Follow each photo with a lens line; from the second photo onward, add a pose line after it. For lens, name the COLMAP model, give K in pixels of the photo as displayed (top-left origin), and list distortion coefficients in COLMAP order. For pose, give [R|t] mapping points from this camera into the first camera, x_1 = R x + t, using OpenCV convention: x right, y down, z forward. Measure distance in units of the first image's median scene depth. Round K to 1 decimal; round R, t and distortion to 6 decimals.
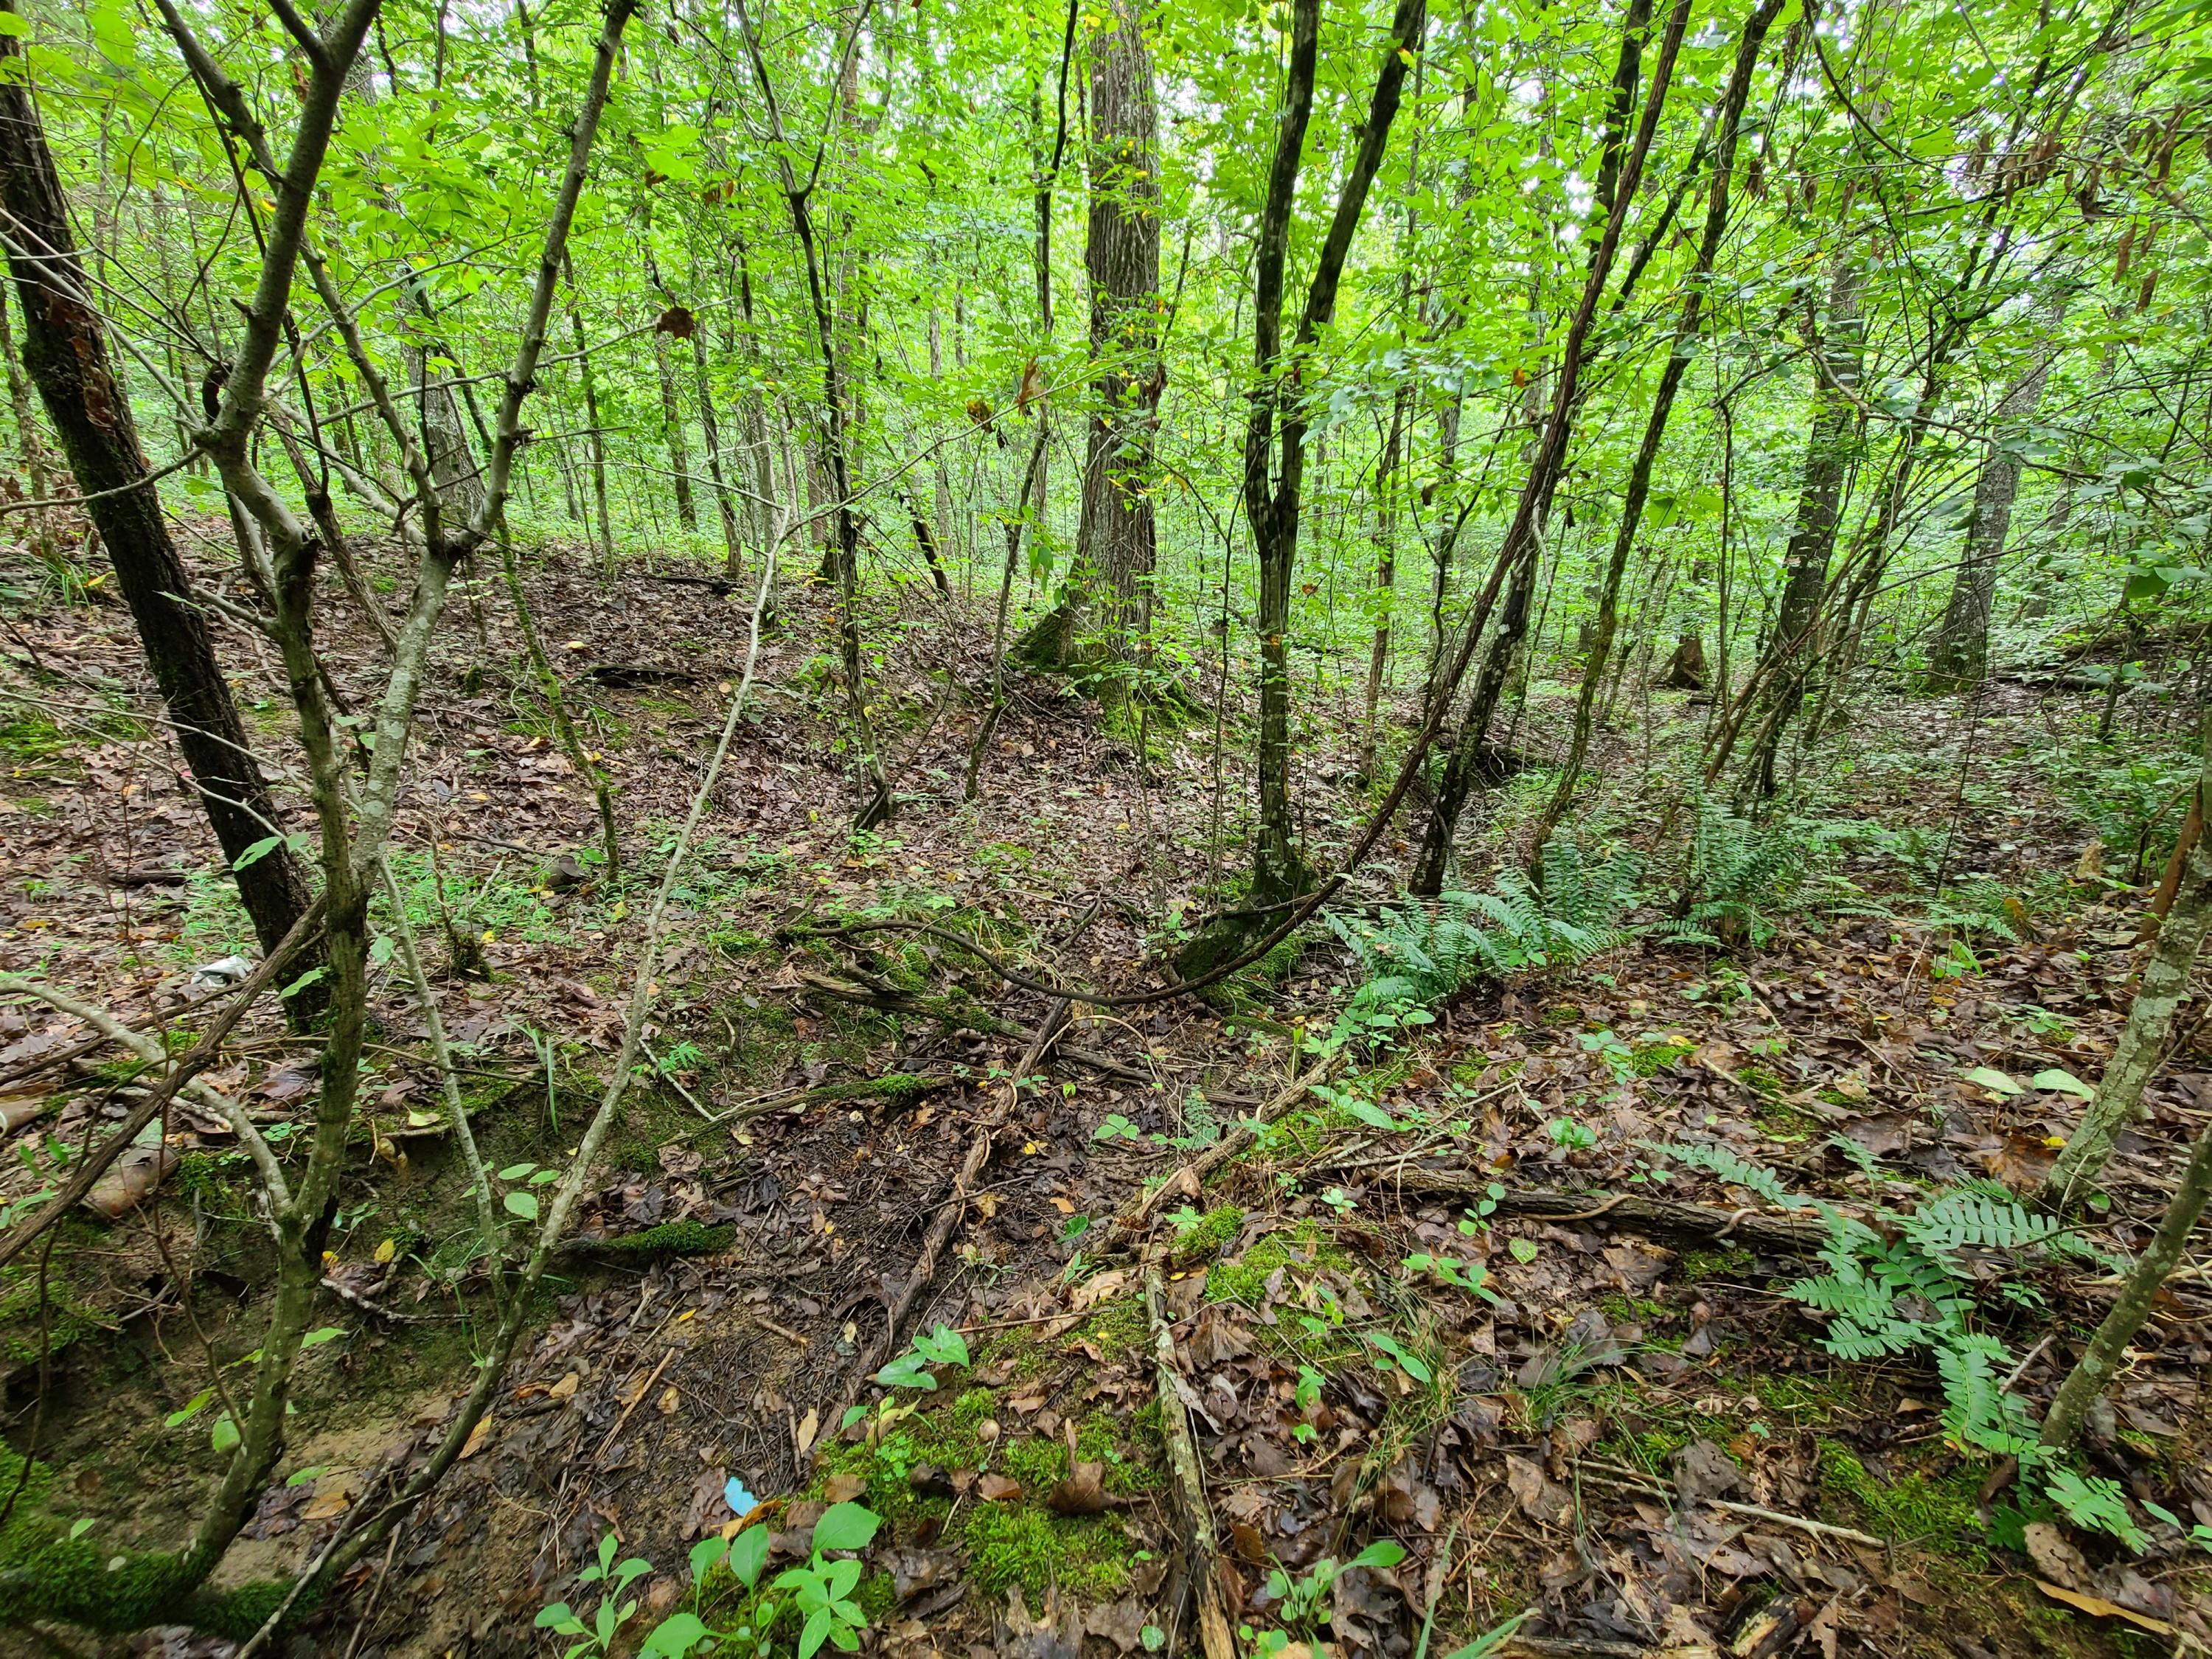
lens RADIAL K [[906.9, 0, 1105.8], [0, 906.9, 831.8], [0, 0, 1]] dist [0.000784, 0.000029]
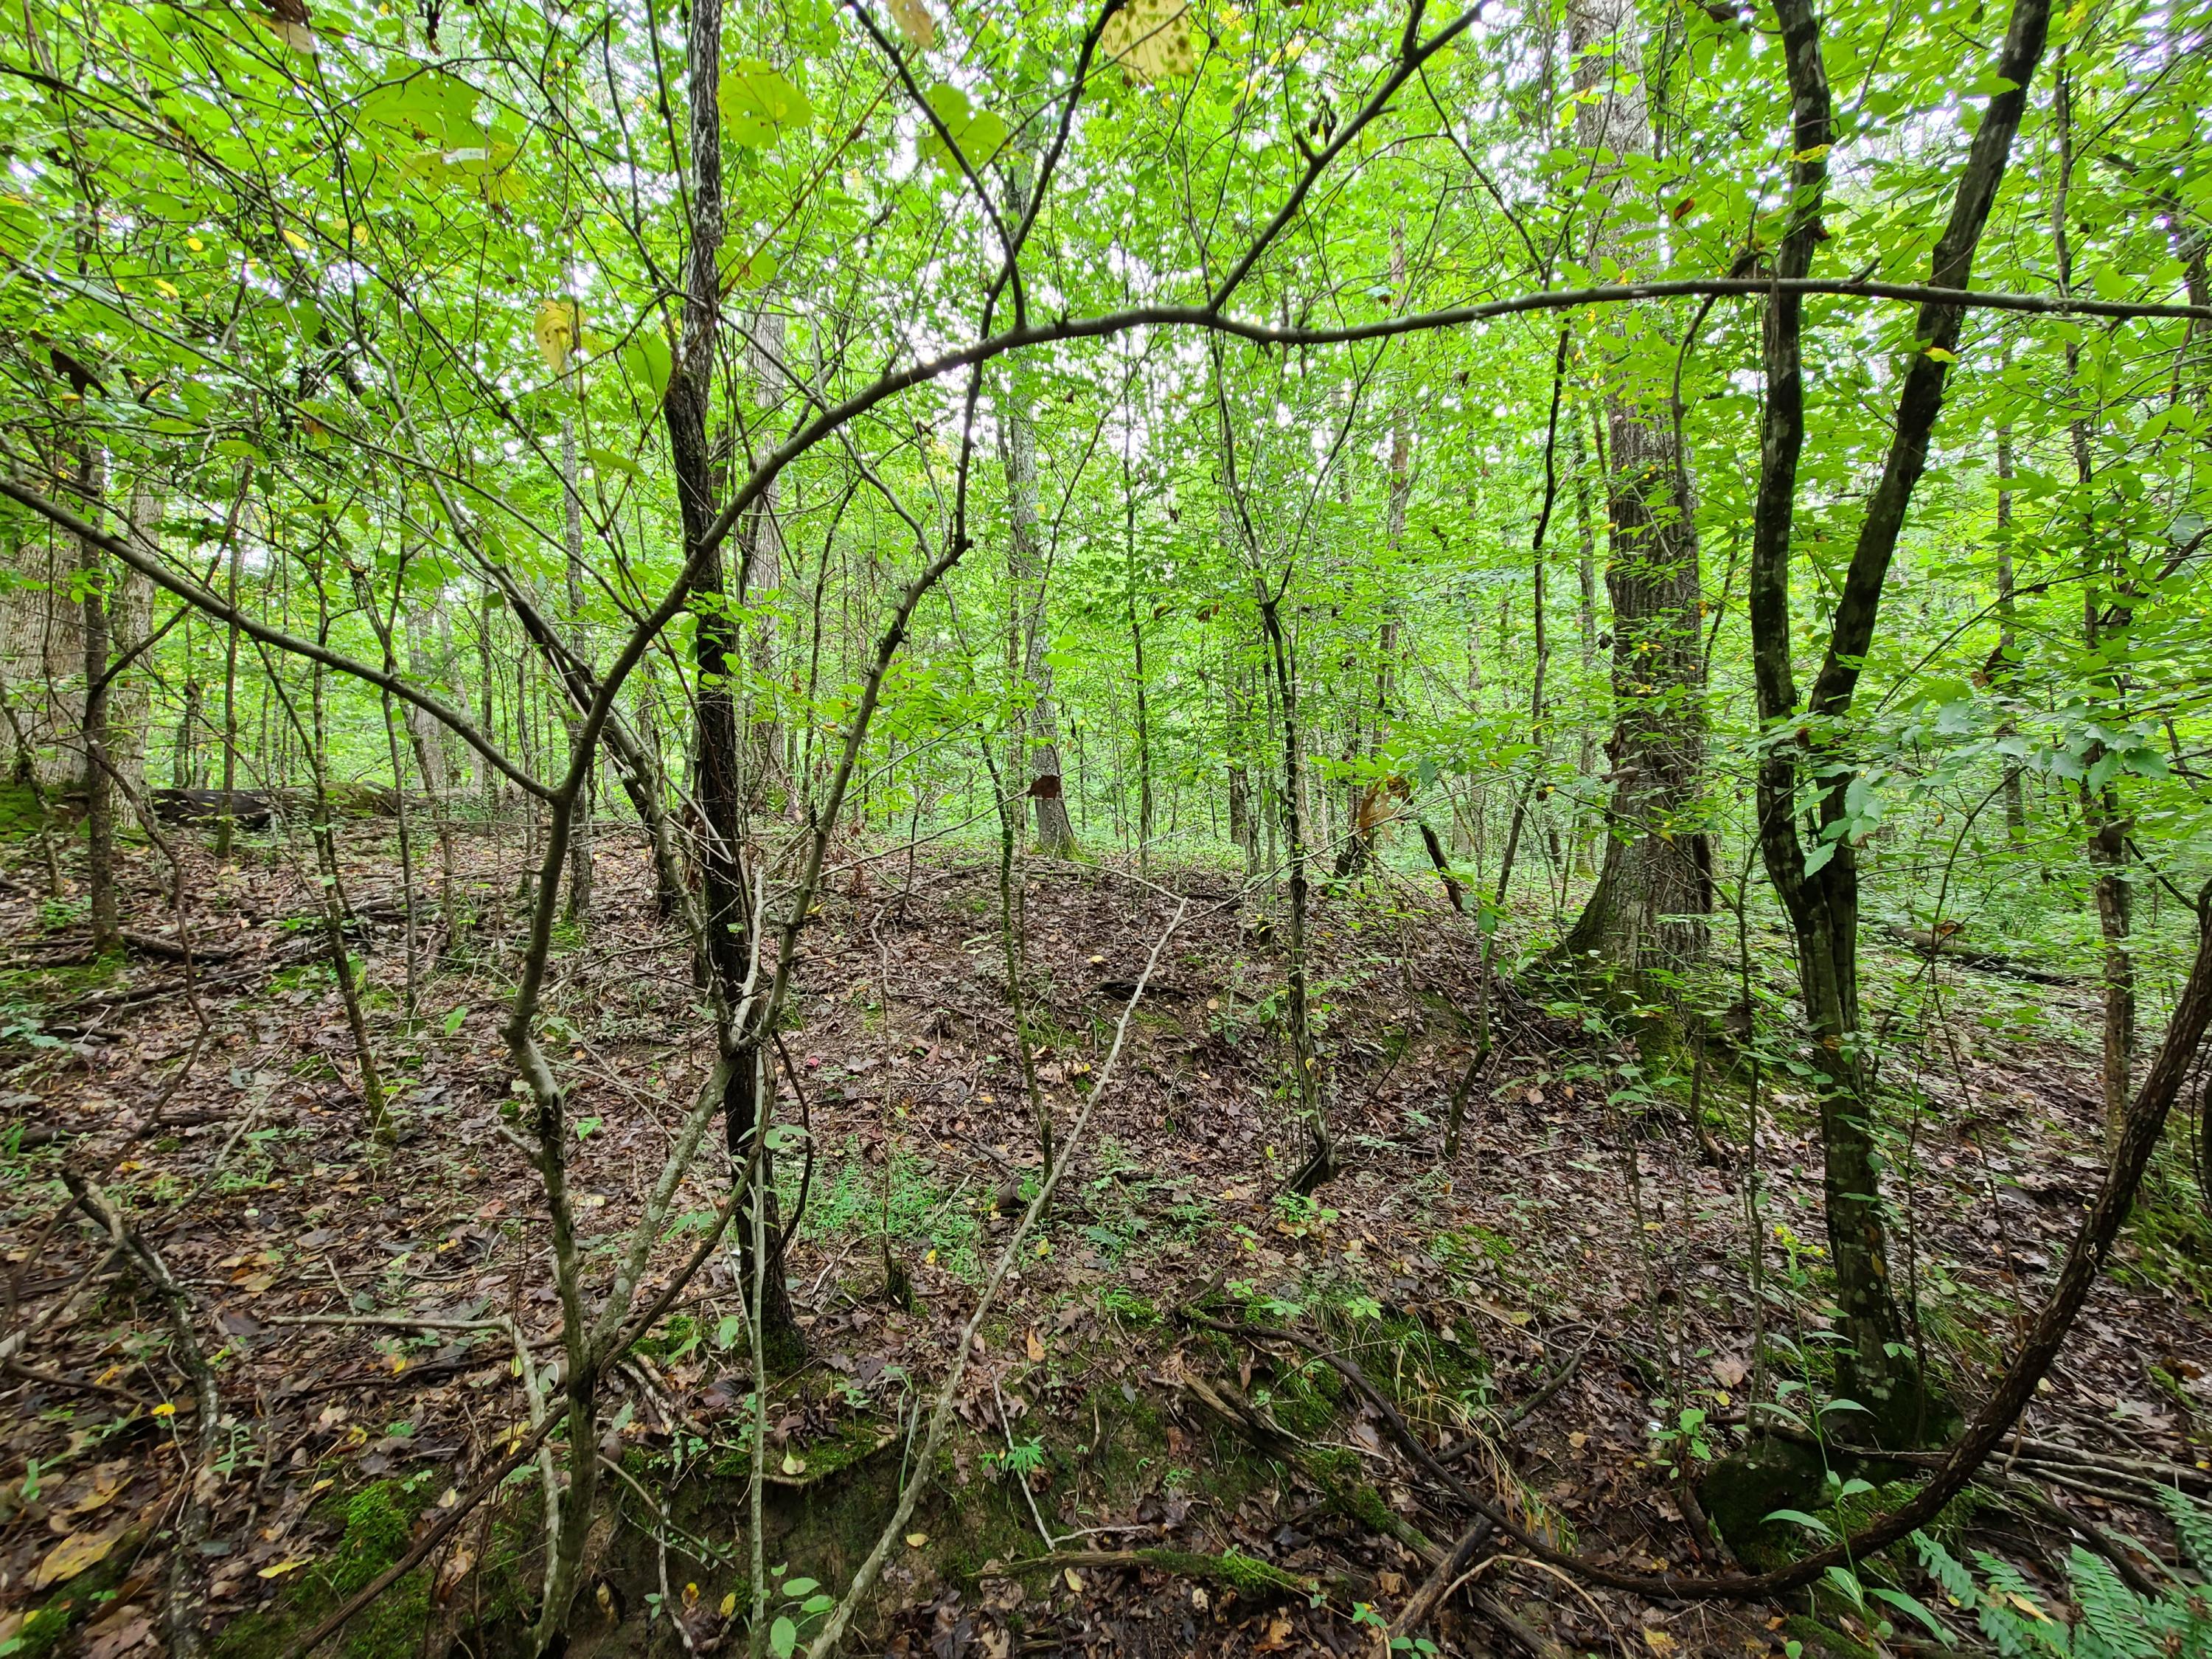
lens RADIAL K [[906.9, 0, 1111.2], [0, 906.9, 830.7], [0, 0, 1]] dist [0.000784, 0.000029]
pose [[0.836443, -0.028392, -0.547318, 0.083174], [-0.136296, 0.956506, -0.257914, -0.083923], [0.530835, 0.290328, 0.796193, 0.054882]]
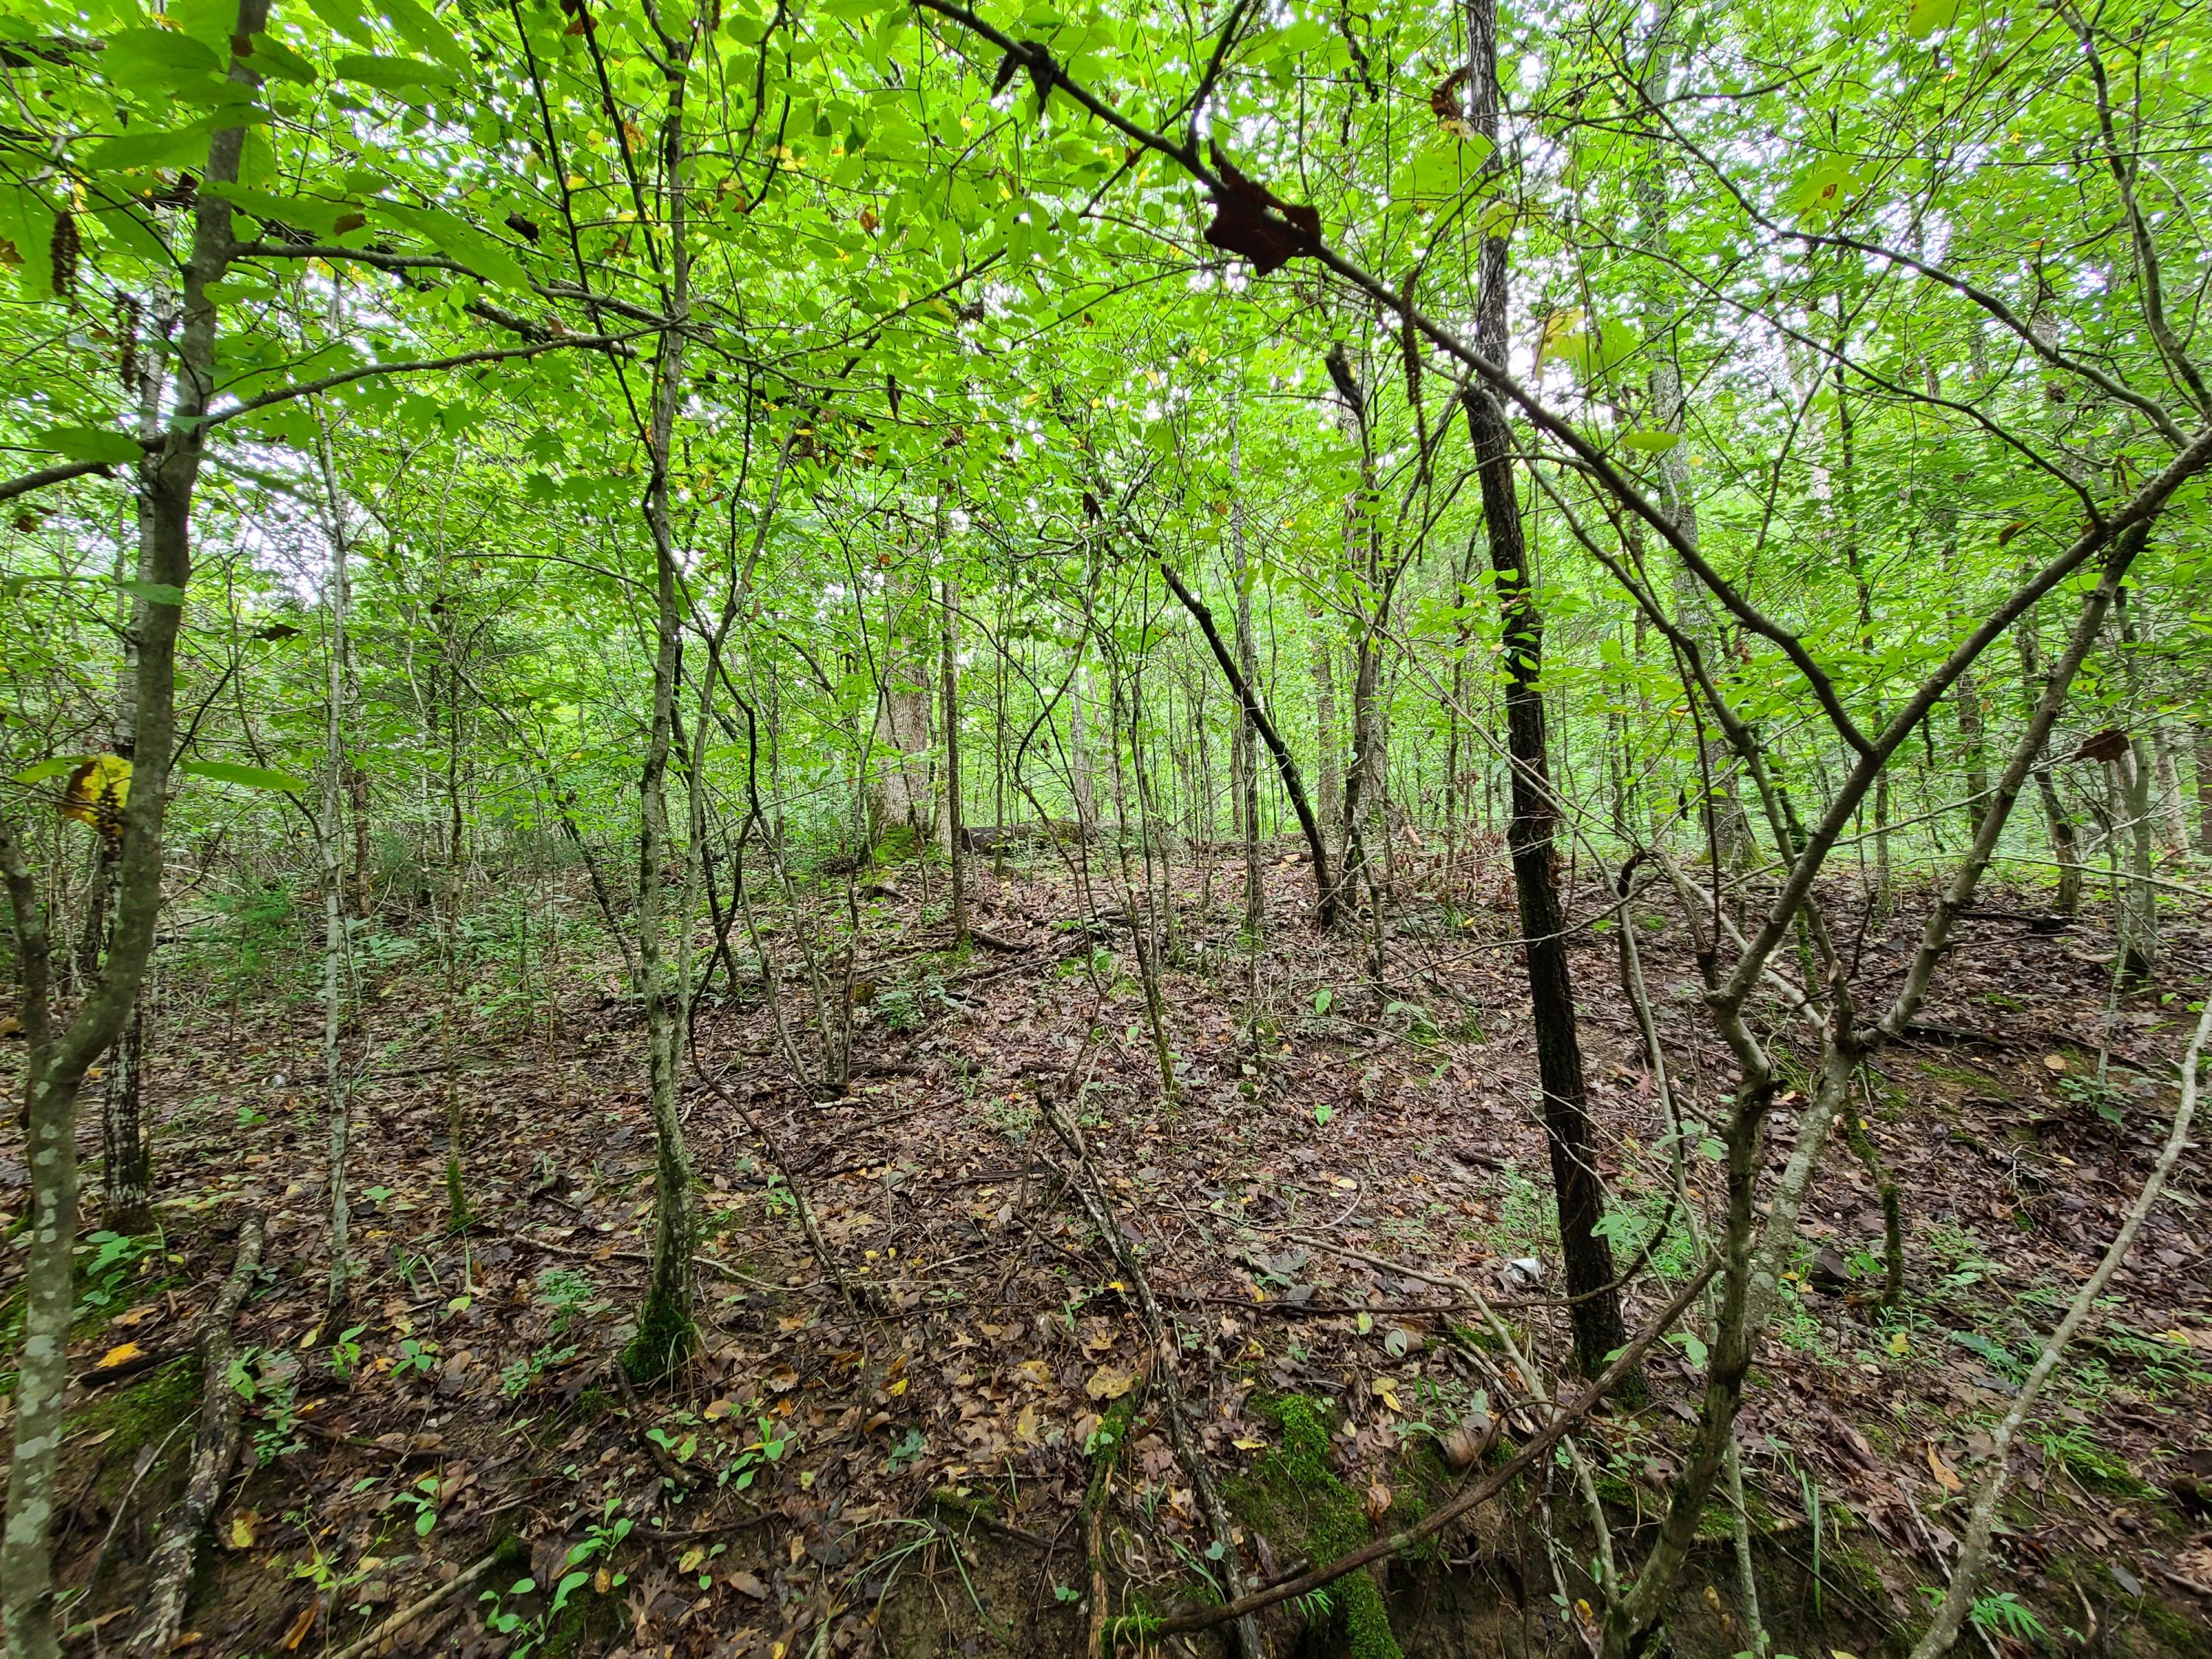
lens RADIAL K [[906.9, 0, 1097.9], [0, 906.9, 833.0], [0, 0, 1]] dist [0.000784, 0.000029]
pose [[0.383834, -0.064336, -0.921158, -0.015605], [-0.232488, 0.958701, -0.163833, -0.040754], [0.893656, 0.277043, 0.353025, -0.059699]]
